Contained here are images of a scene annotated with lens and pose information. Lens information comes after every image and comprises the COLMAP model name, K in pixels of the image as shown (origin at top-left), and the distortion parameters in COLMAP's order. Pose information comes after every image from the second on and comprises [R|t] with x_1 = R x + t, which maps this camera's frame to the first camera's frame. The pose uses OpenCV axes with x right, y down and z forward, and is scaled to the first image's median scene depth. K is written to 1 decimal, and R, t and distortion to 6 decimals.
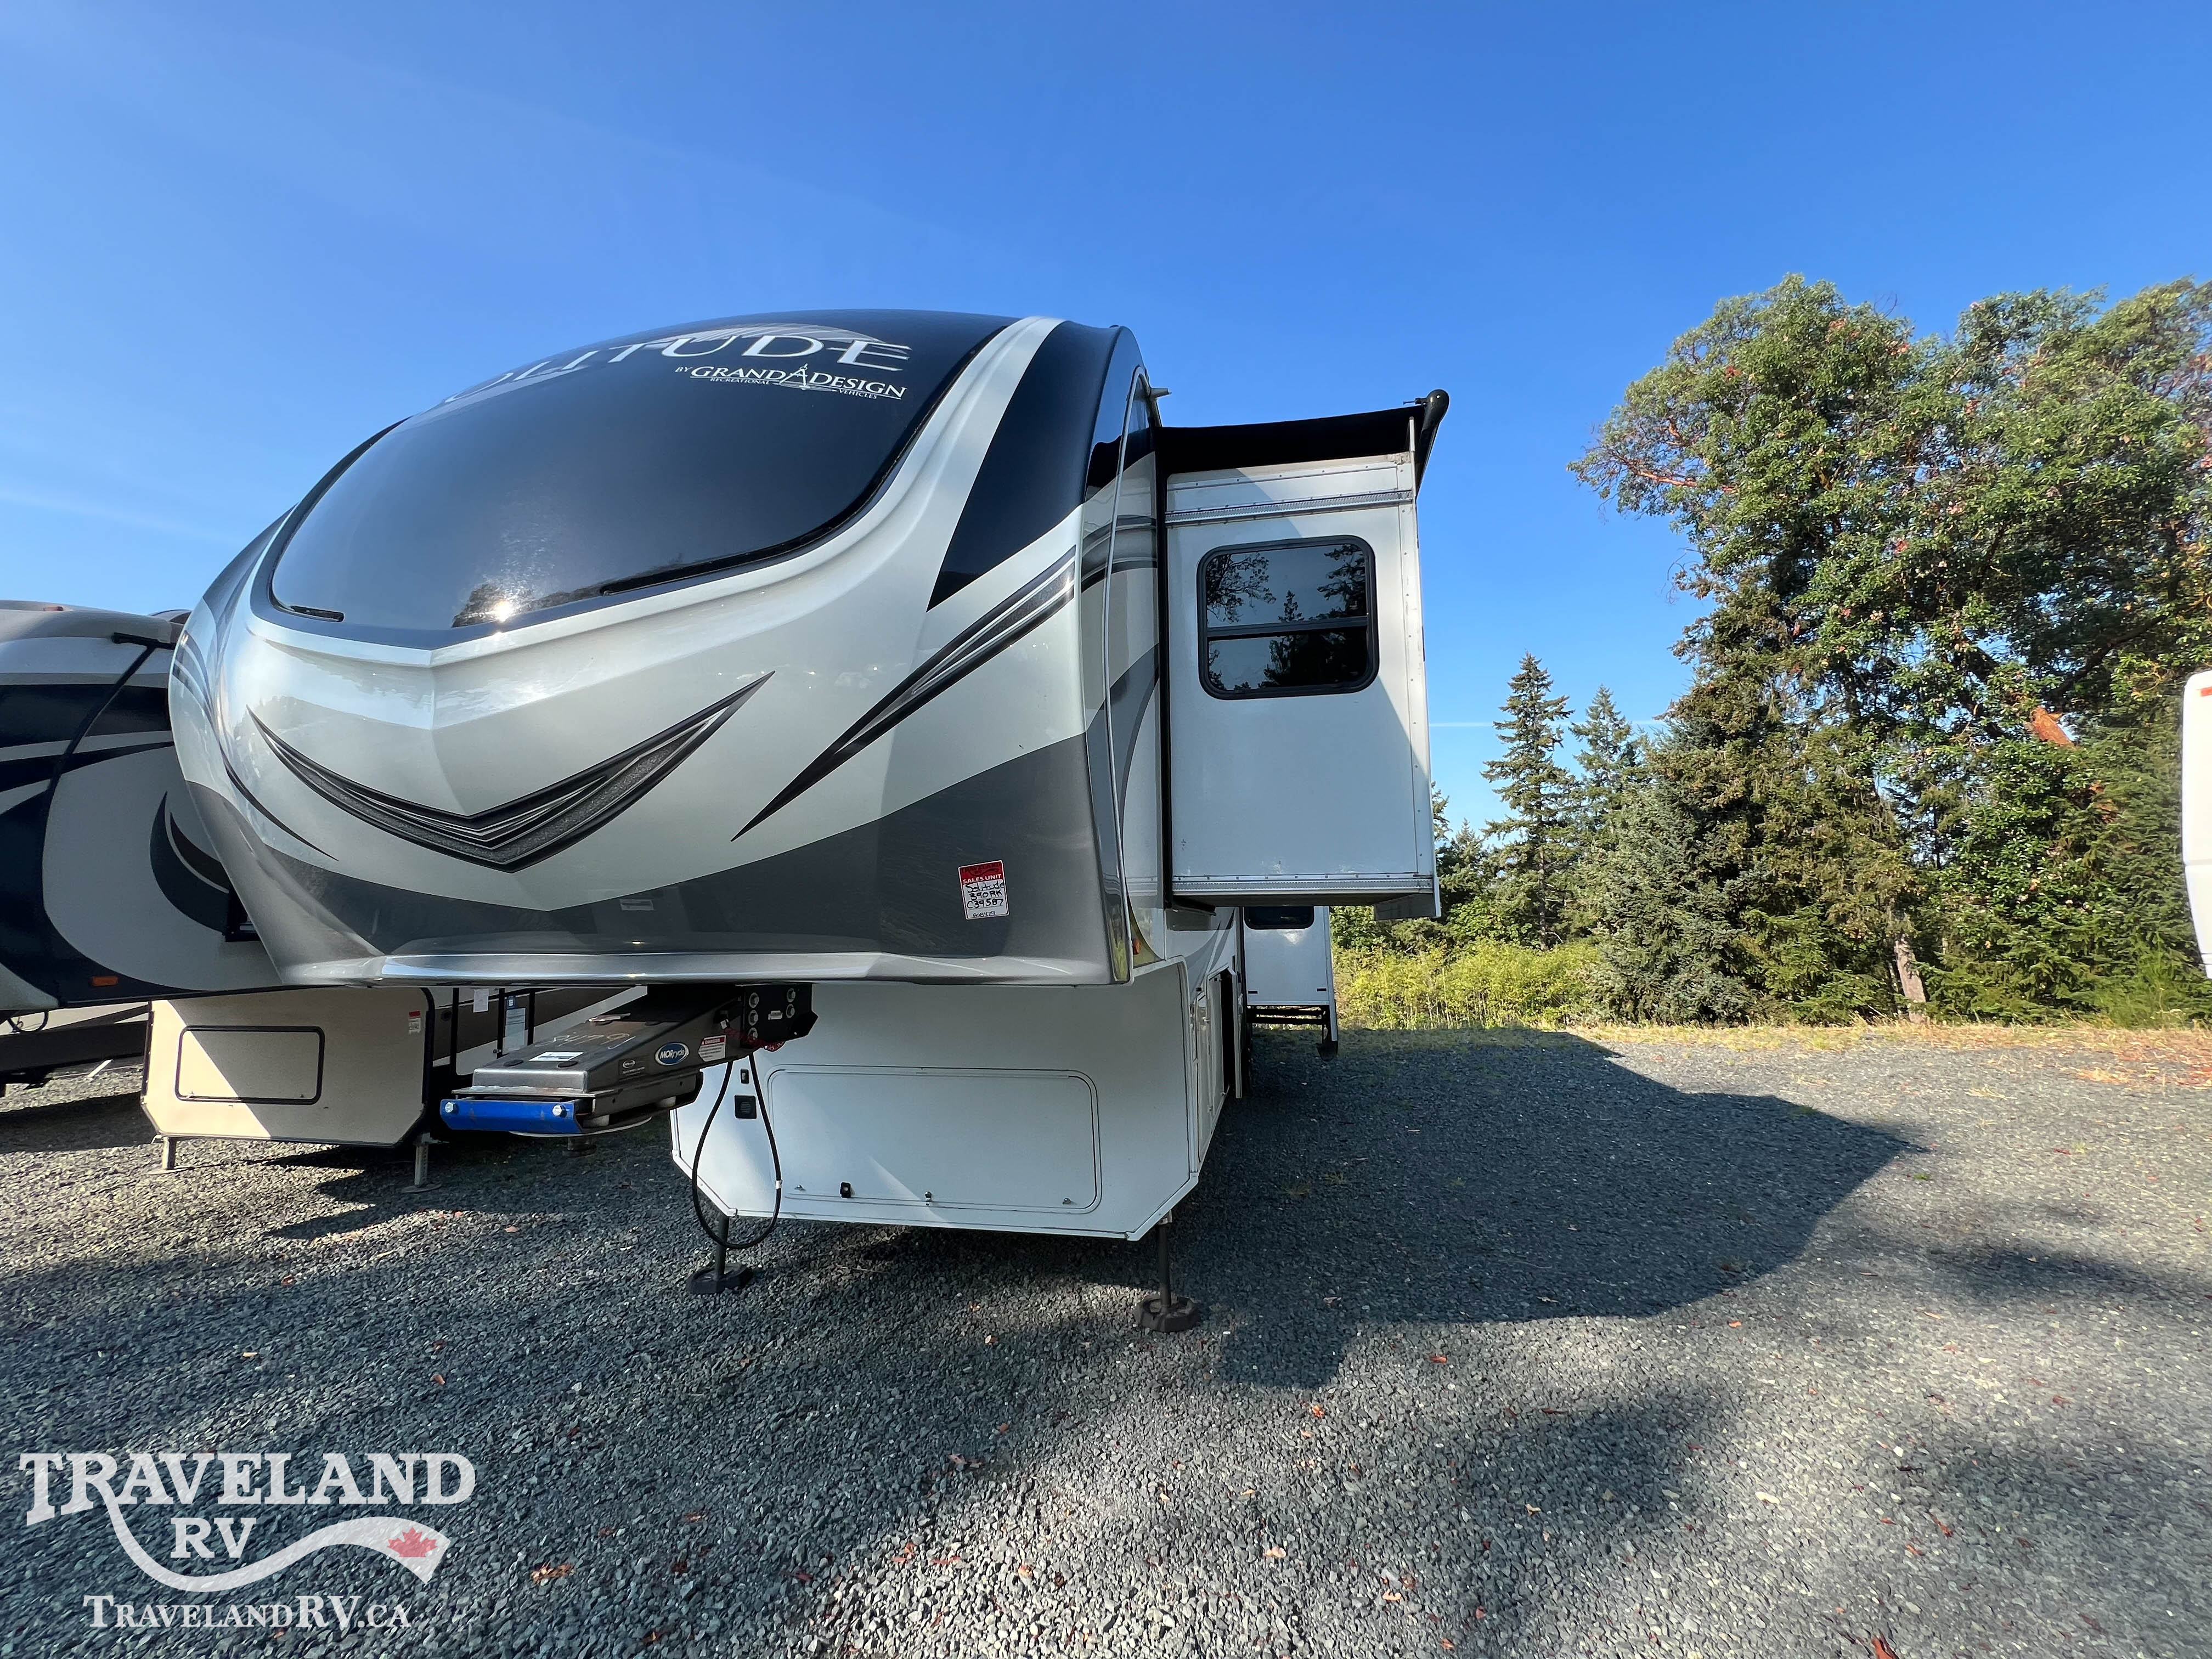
lens RADIAL K [[882.4, 0, 1105.2], [0, 882.4, 837.2], [0, 0, 1]] dist [-0.003032, 0.000674]
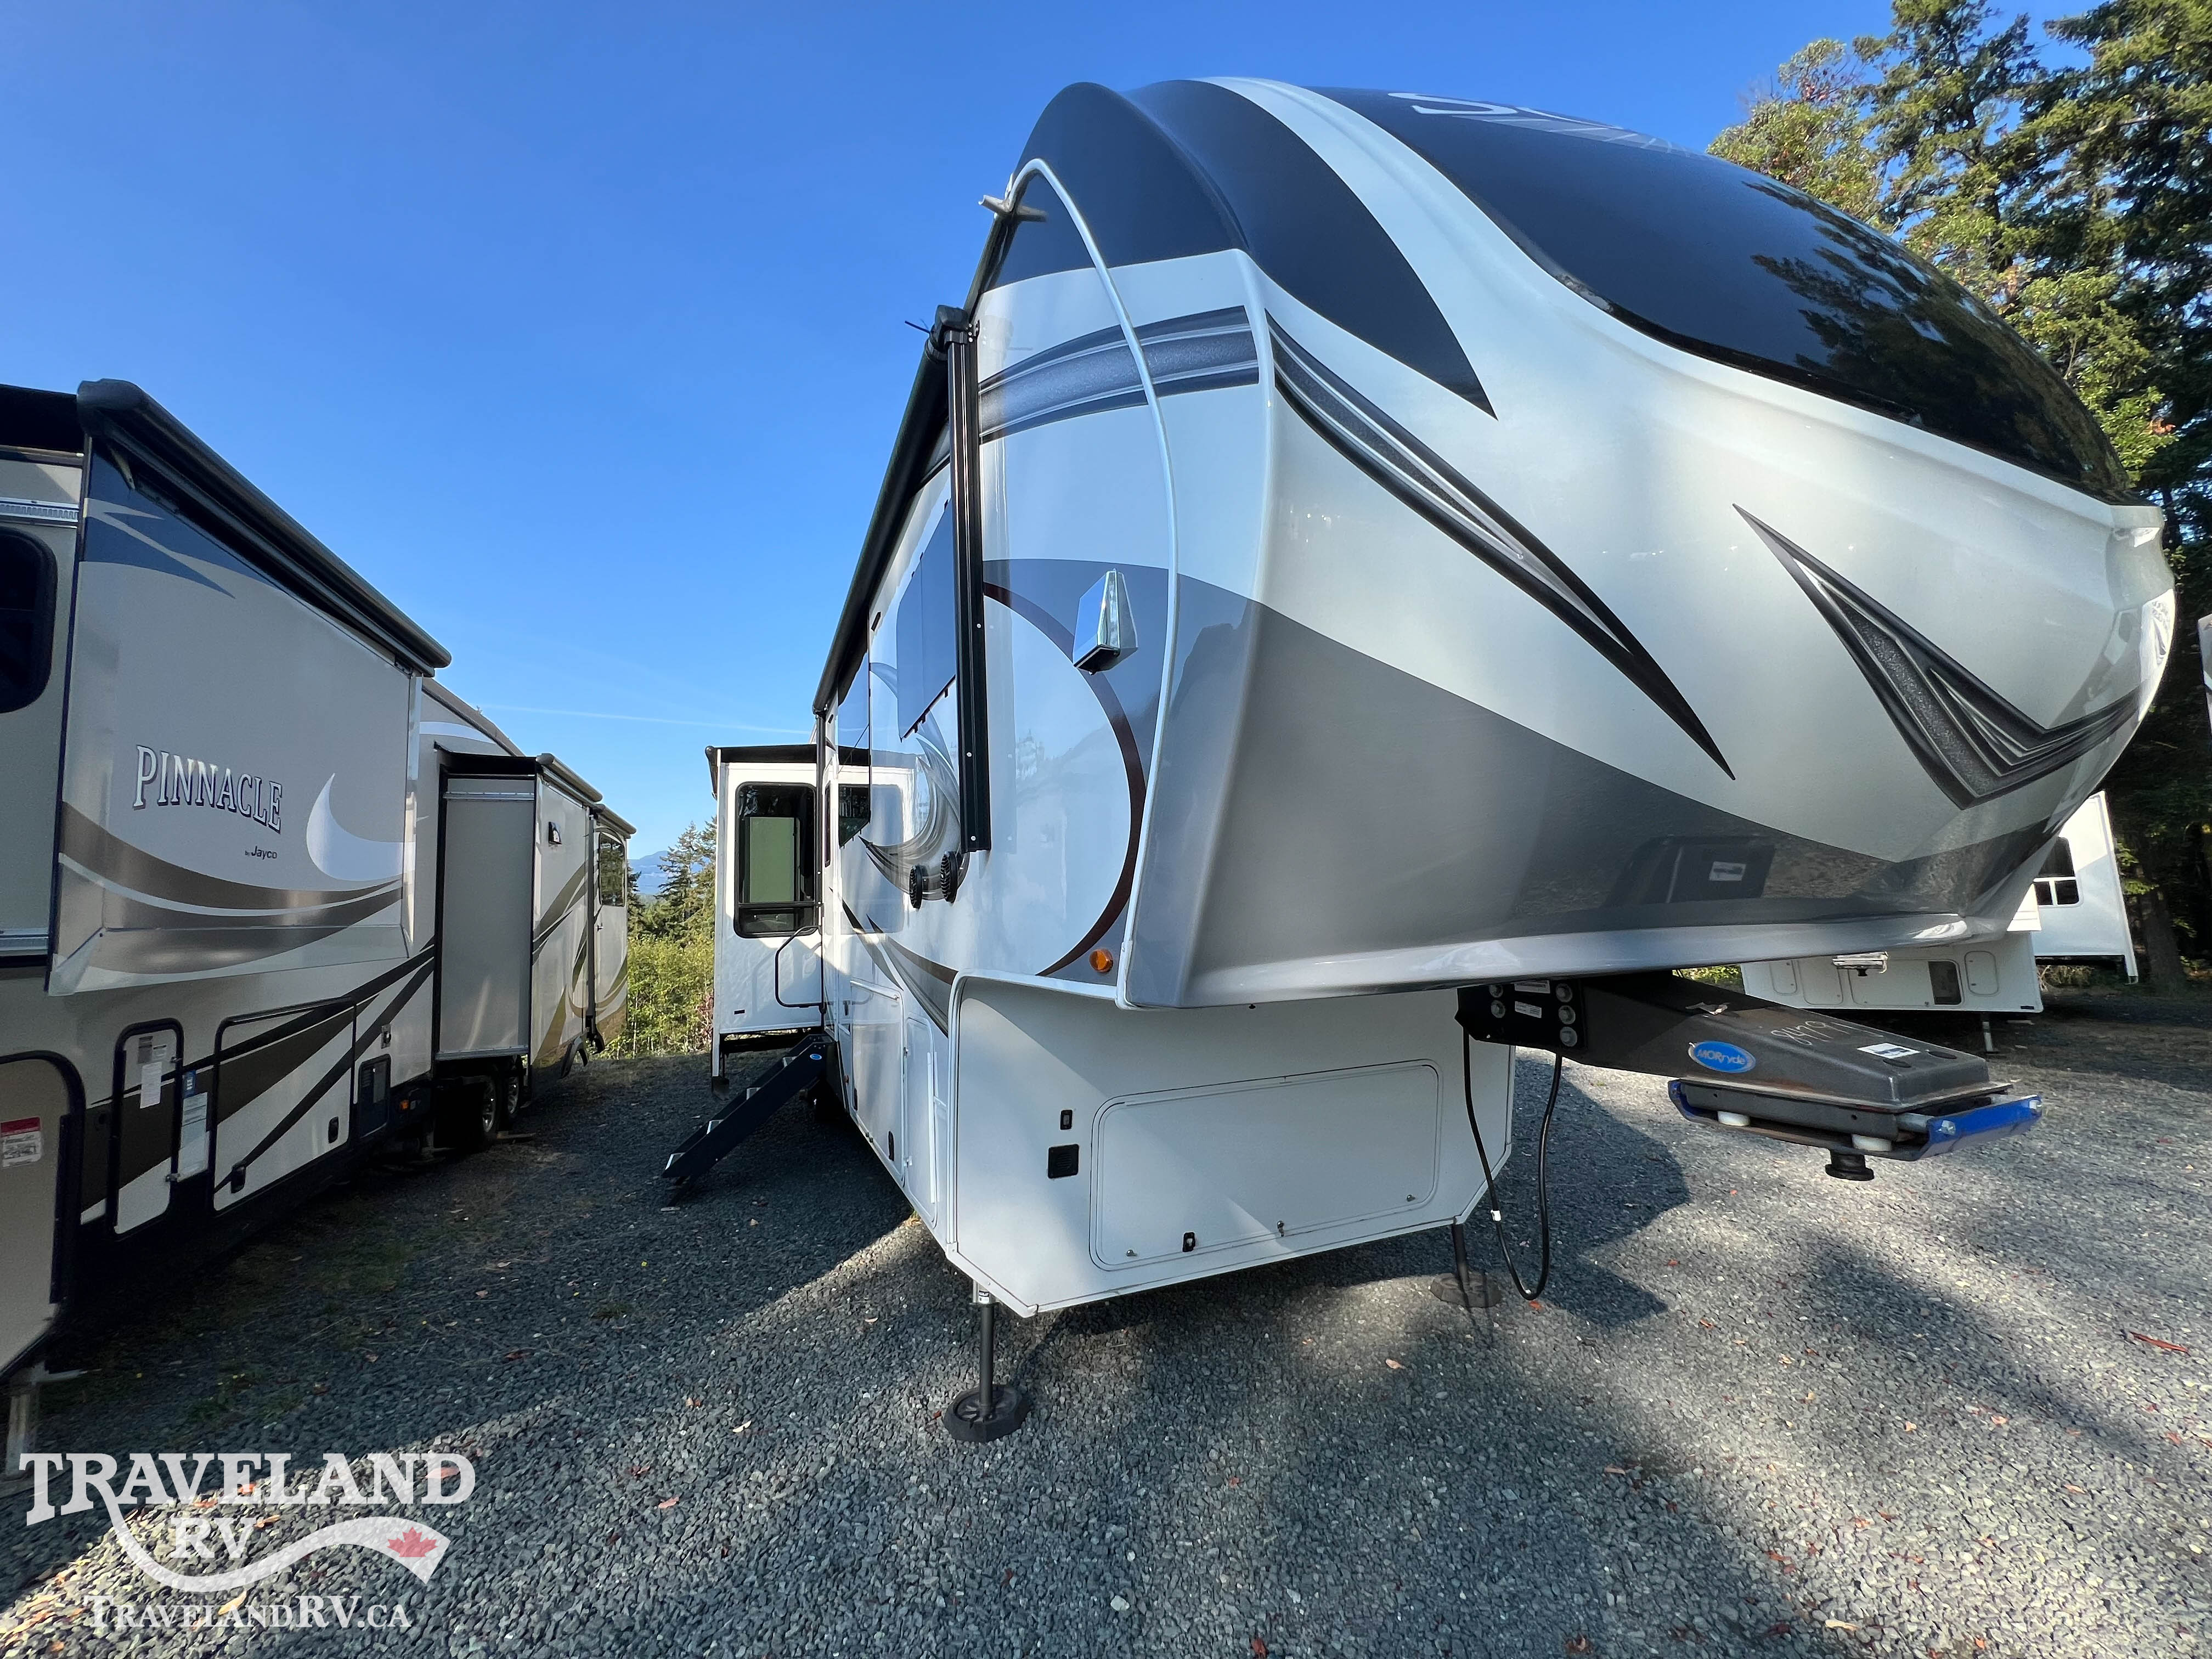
lens RADIAL K [[882.4, 0, 1106.7], [0, 882.4, 827.8], [0, 0, 1]] dist [-0.003032, 0.000674]
pose [[0.830731, 0.037905, 0.555381, -0.831312], [-0.027450, 0.999255, -0.027141, 0.045940], [-0.555996, 0.007302, 0.831153, 0.373985]]
